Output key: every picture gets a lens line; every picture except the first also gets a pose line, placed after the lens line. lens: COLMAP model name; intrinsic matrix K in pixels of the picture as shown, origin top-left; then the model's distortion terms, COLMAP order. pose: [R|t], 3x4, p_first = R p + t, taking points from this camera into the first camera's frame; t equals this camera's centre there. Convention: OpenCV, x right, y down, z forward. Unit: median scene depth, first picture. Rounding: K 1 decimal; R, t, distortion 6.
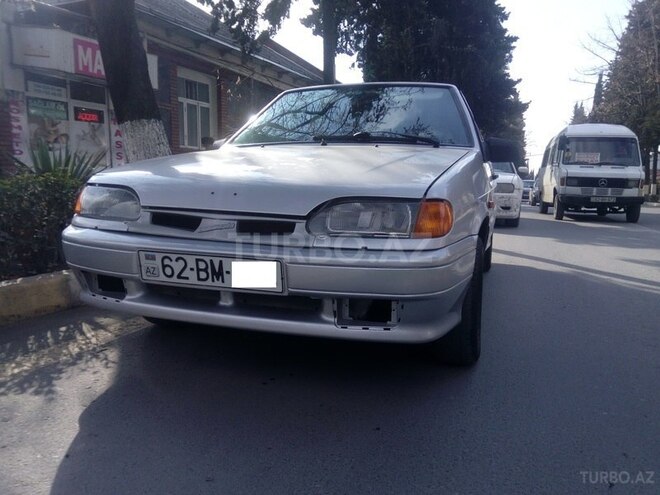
lens RADIAL K [[505.0, 0, 328.2], [0, 505.0, 250.4], [0, 0, 1]] dist [0.088008, -0.114241]
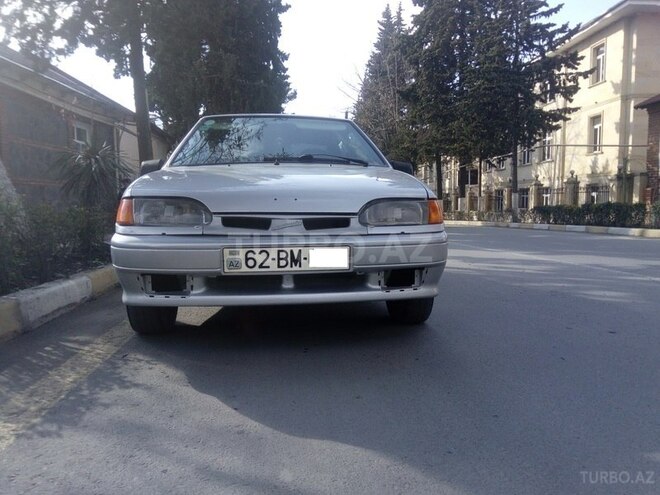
lens RADIAL K [[505.0, 0, 328.2], [0, 505.0, 250.4], [0, 0, 1]] dist [0.088008, -0.114241]
pose [[0.902750, -0.065365, 0.425171, -0.657167], [0.086831, 0.995732, -0.031283, 0.064662], [-0.421311, 0.065159, 0.904572, -0.184722]]
